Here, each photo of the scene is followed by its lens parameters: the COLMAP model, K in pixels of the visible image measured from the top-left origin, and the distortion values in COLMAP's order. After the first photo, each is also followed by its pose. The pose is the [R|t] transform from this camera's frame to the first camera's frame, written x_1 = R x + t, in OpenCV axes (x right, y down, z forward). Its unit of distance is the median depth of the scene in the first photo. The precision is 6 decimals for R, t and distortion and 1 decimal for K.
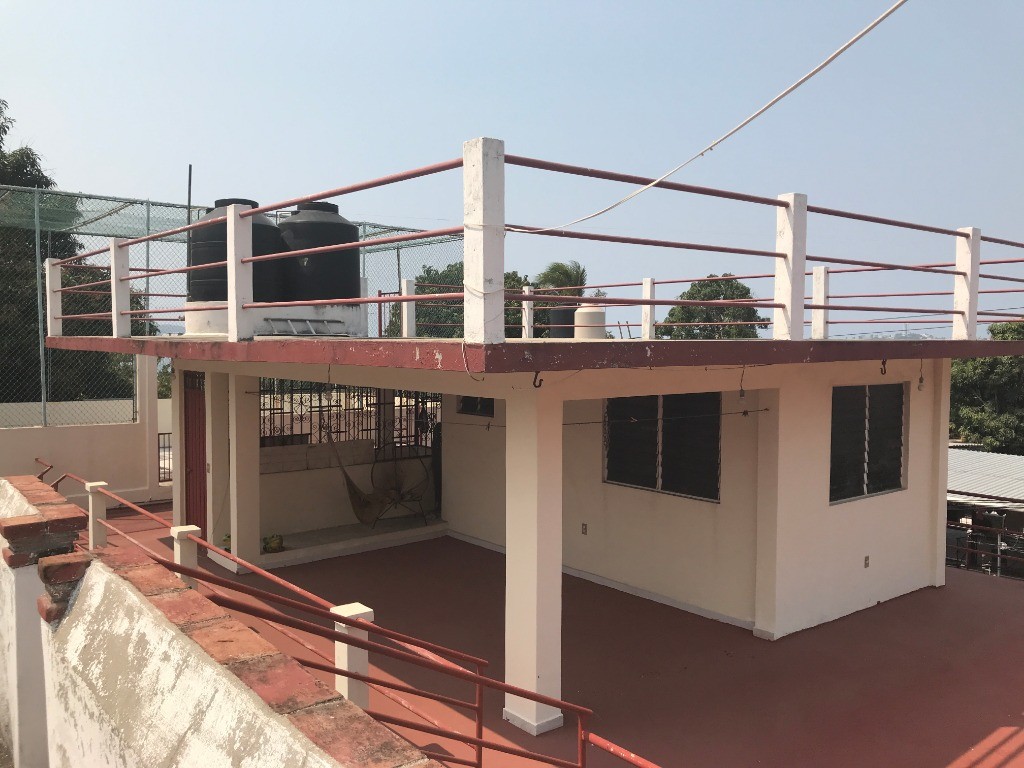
lens RADIAL K [[829.8, 0, 513.0], [0, 829.8, 378.9], [0, 0, 1]] dist [0.079056, -0.153941]
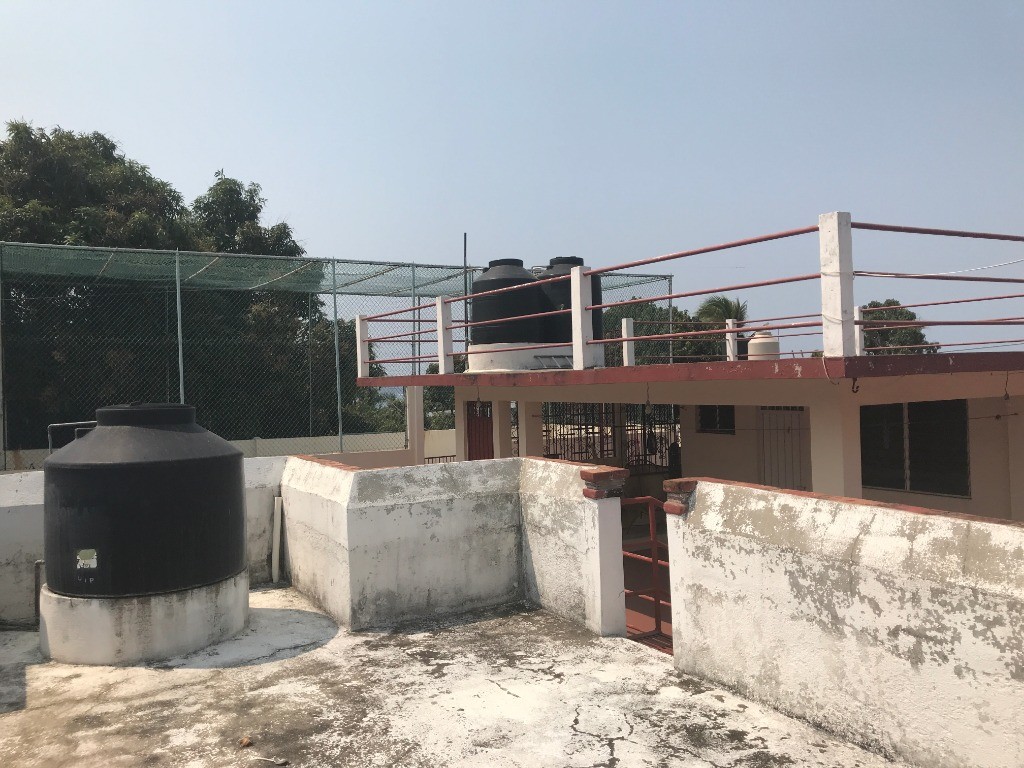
lens RADIAL K [[829.8, 0, 513.0], [0, 829.8, 378.9], [0, 0, 1]] dist [0.079056, -0.153941]
pose [[0.986576, -0.034675, -0.159580, -0.142272], [0.027181, 0.998434, -0.048904, 0.019049], [0.161026, 0.043910, 0.985973, -0.187253]]
